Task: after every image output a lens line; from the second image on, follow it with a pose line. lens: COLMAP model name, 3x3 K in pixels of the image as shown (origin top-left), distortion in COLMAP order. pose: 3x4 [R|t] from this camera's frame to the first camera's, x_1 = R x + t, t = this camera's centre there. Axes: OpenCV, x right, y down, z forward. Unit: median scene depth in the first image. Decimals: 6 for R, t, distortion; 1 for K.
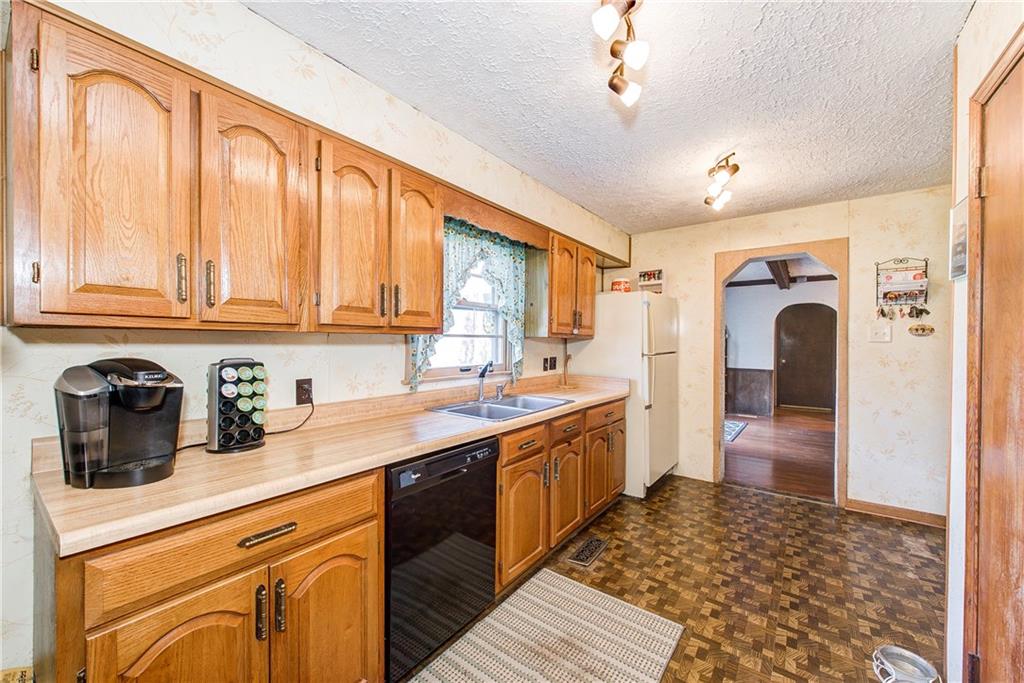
lens RADIAL K [[396.5, 0, 509.1], [0, 396.5, 343.7], [0, 0, 1]] dist [0.003884, 0.000086]
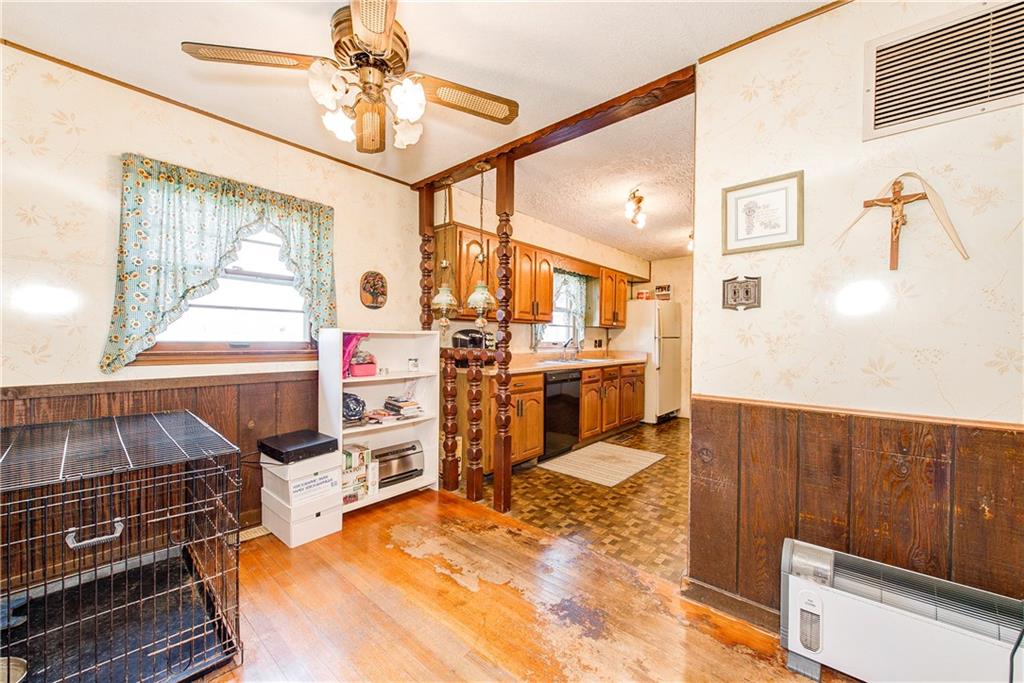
lens RADIAL K [[396.5, 0, 506.1], [0, 396.5, 347.0], [0, 0, 1]] dist [0.003884, 0.000086]
pose [[0.996432, 0.001467, -0.084381, -0.187951], [-0.000494, 0.999933, 0.011557, 0.061246], [0.084393, -0.011474, 0.996367, -0.905853]]
